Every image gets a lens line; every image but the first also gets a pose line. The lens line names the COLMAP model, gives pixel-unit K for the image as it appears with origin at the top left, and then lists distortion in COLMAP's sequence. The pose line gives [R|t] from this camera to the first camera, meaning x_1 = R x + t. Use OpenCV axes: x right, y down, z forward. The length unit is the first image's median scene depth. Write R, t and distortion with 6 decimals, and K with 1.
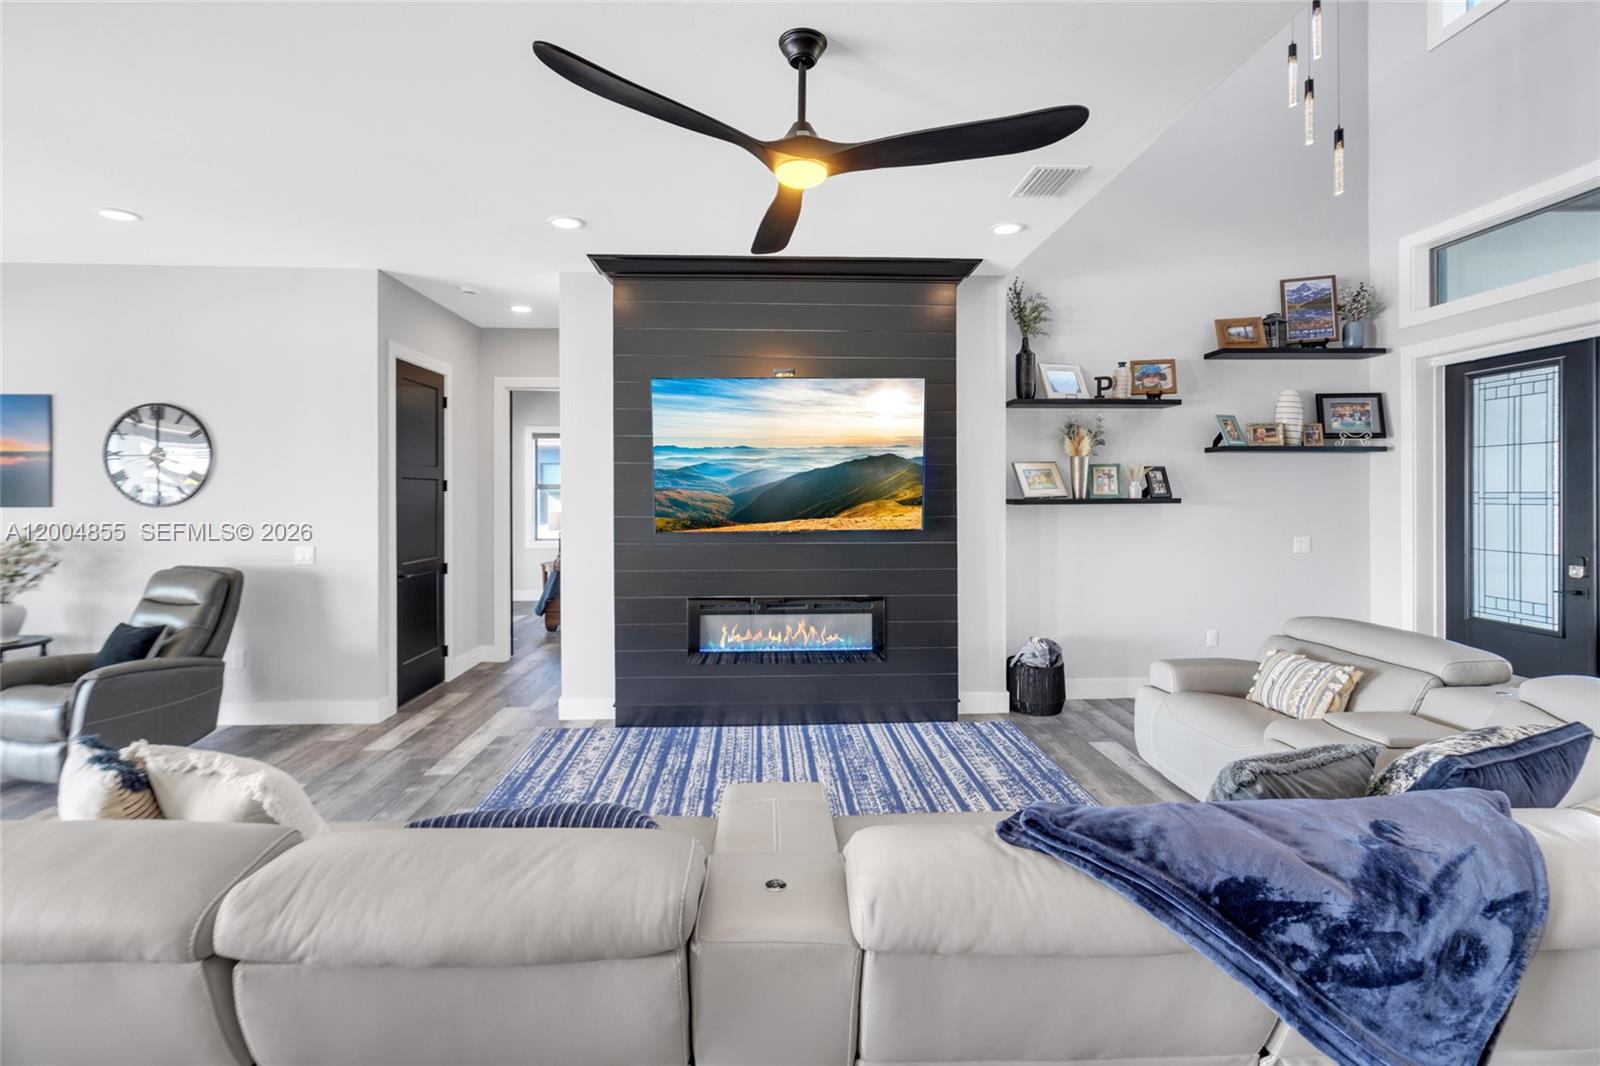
lens RADIAL K [[719.3, 0, 800.8], [0, 719.3, 501.3], [0, 0, 1]] dist [-0.001754, -0.000020]
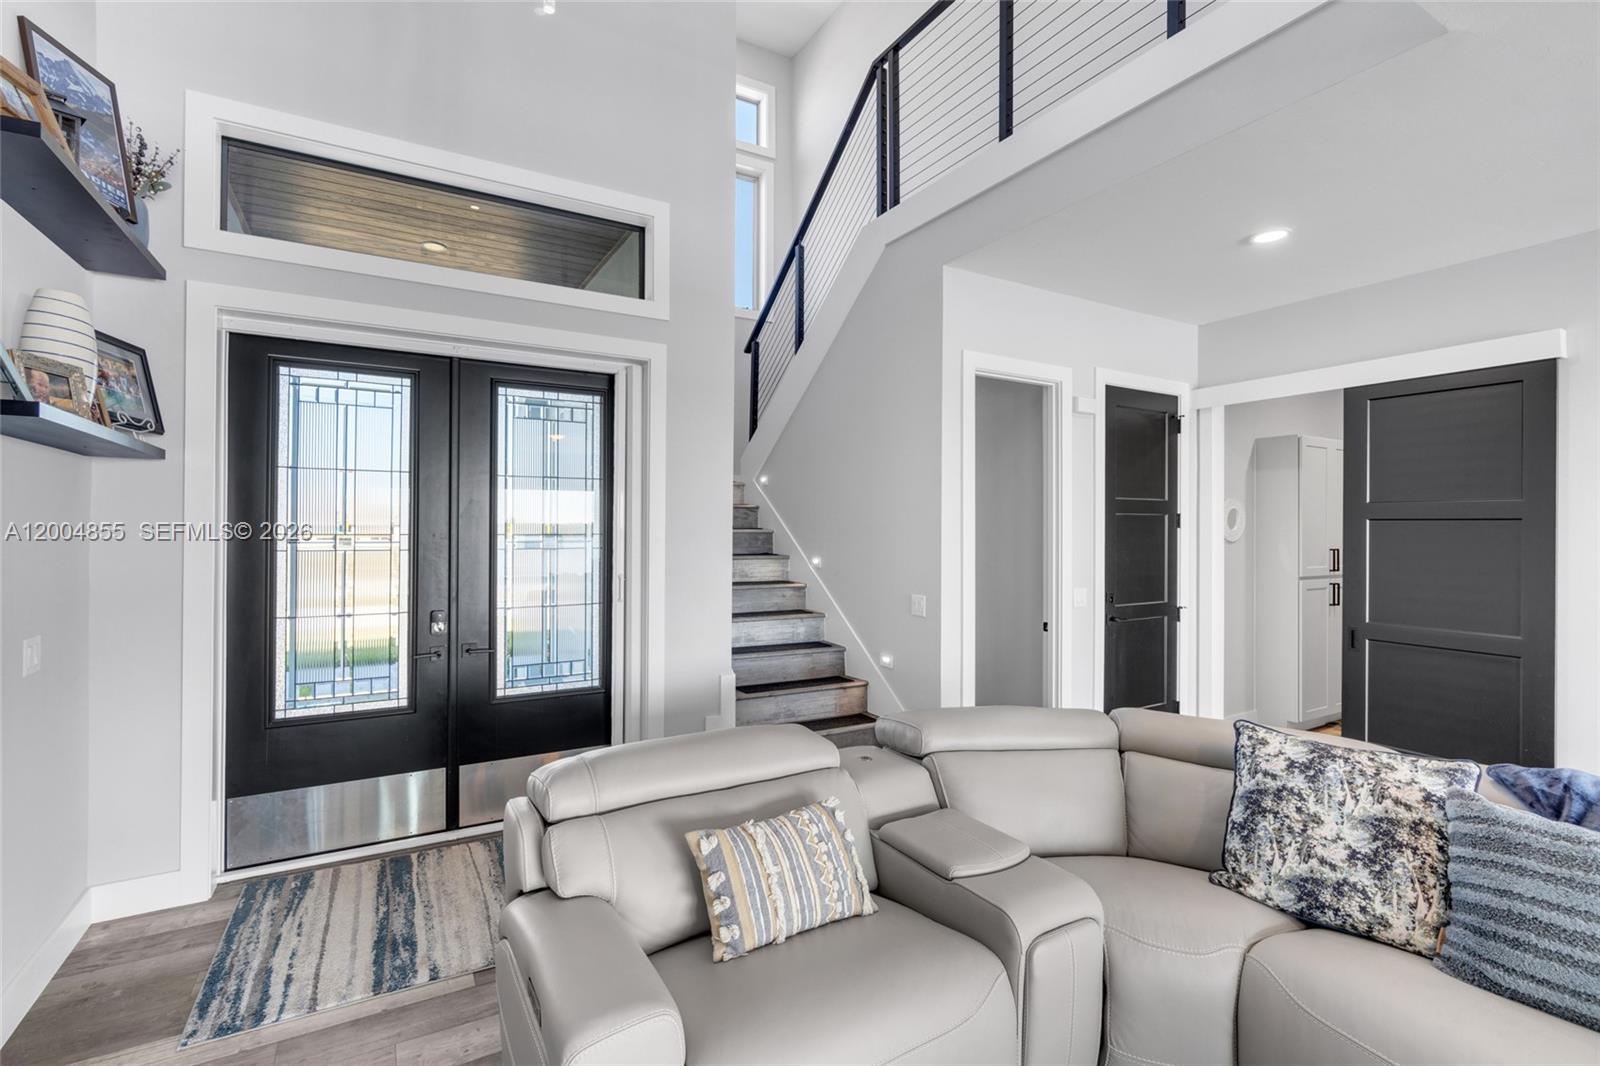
lens RADIAL K [[720.8, 0, 802.3], [0, 720.8, 521.6], [0, 0, 1]] dist [-0.007998, 0.000980]
pose [[-0.469681, 0.014699, 0.882714, 0.115637], [0.009106, 0.999889, -0.011806, -0.011941], [-0.882789, 0.002493, -0.469763, 0.892691]]
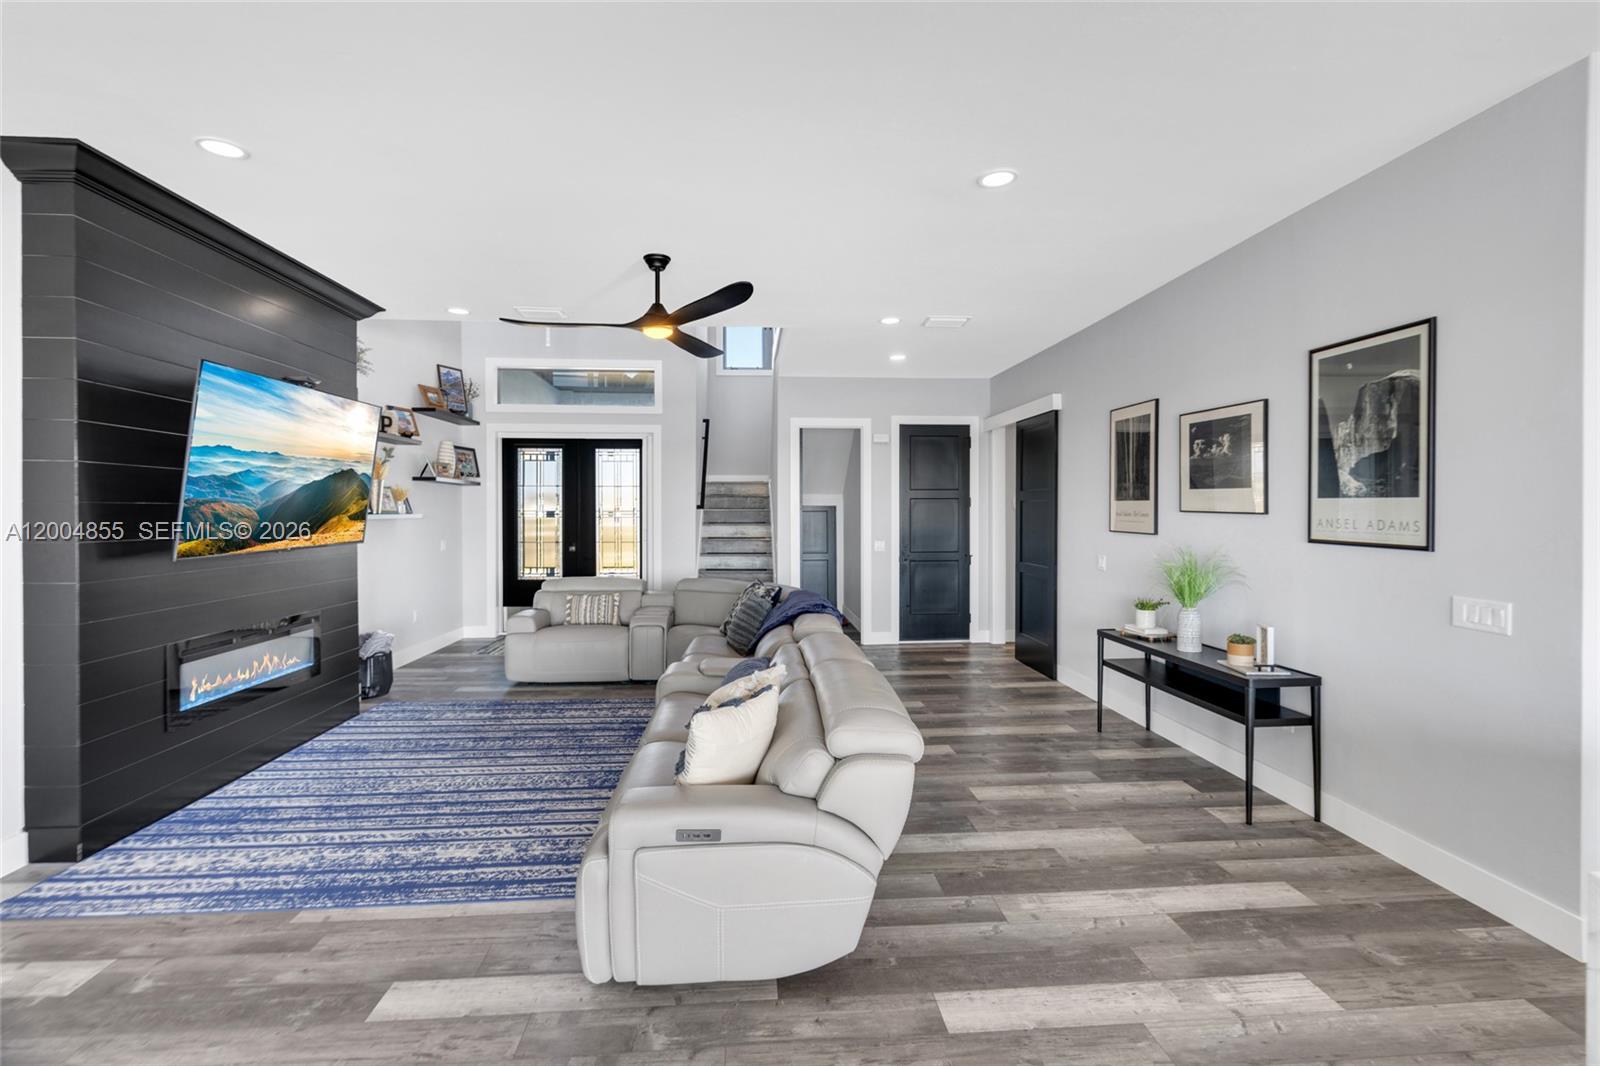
lens RADIAL K [[720.8, 0, 802.3], [0, 720.8, 521.6], [0, 0, 1]] dist [-0.007998, 0.000980]
pose [[-0.039077, -0.009151, 0.999194, -0.916077], [0.006718, 0.999933, 0.009420, 0.002711], [-0.999214, 0.007080, -0.039013, 0.357925]]
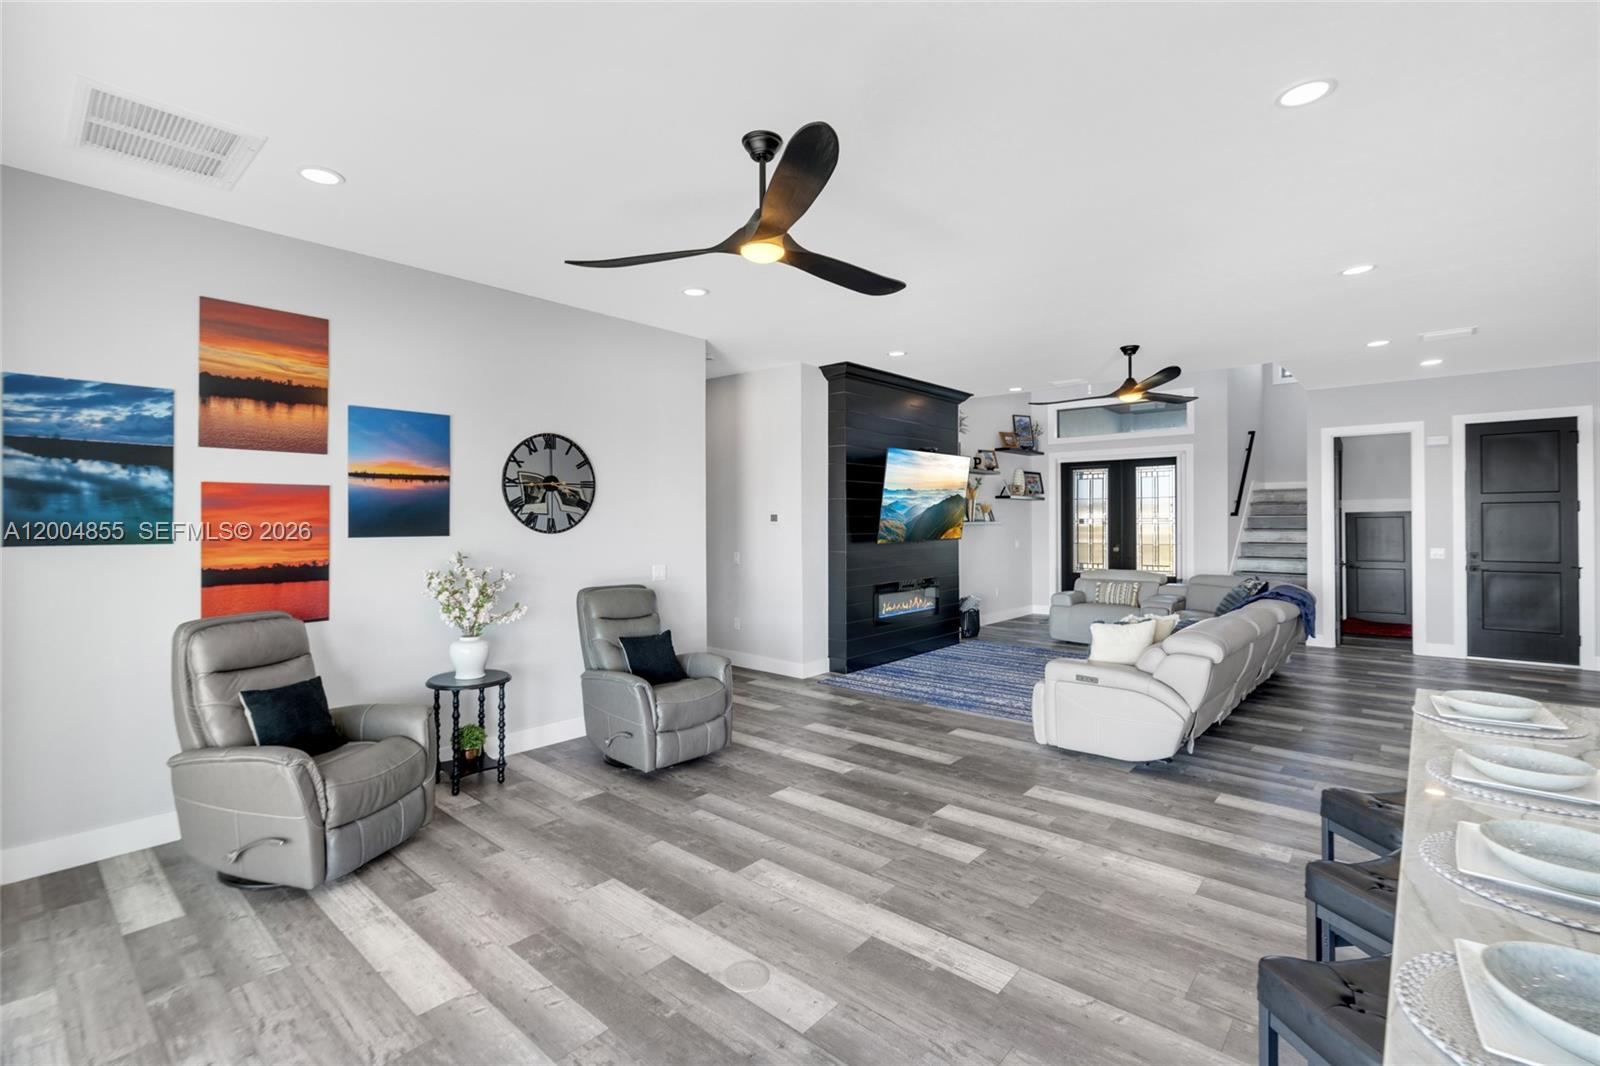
lens RADIAL K [[732.8, 0, 803.0], [0, 732.8, 519.2], [0, 0, 1]] dist [0.000623, 0.000461]
pose [[0.681990, 0.001531, 0.731360, -1.408167], [0.007732, 0.999927, -0.009303, 0.004569], [-0.731321, 0.011999, 0.681928, 0.022514]]
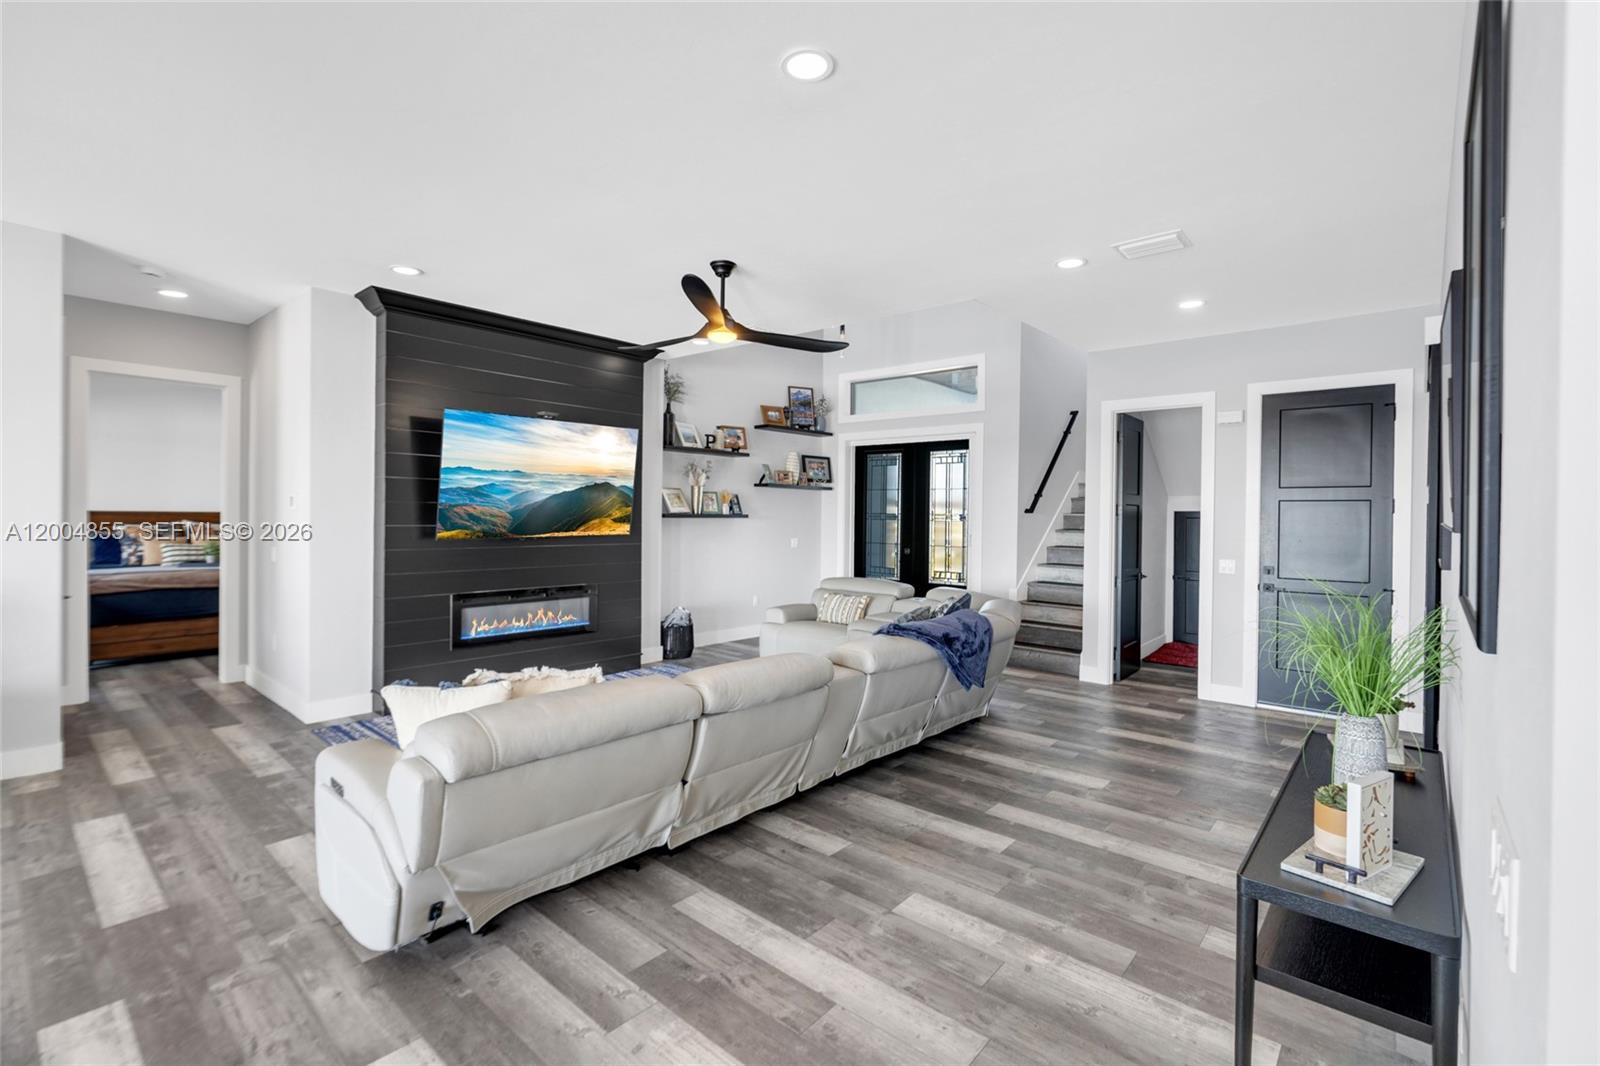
lens RADIAL K [[720.8, 0, 802.3], [0, 720.8, 521.6], [0, 0, 1]] dist [-0.007998, 0.000980]
pose [[0.686757, 0.003396, 0.726879, -0.603187], [-0.010183, 0.999936, 0.004948, 0.002265], [-0.726815, -0.010800, 0.686748, -0.212993]]
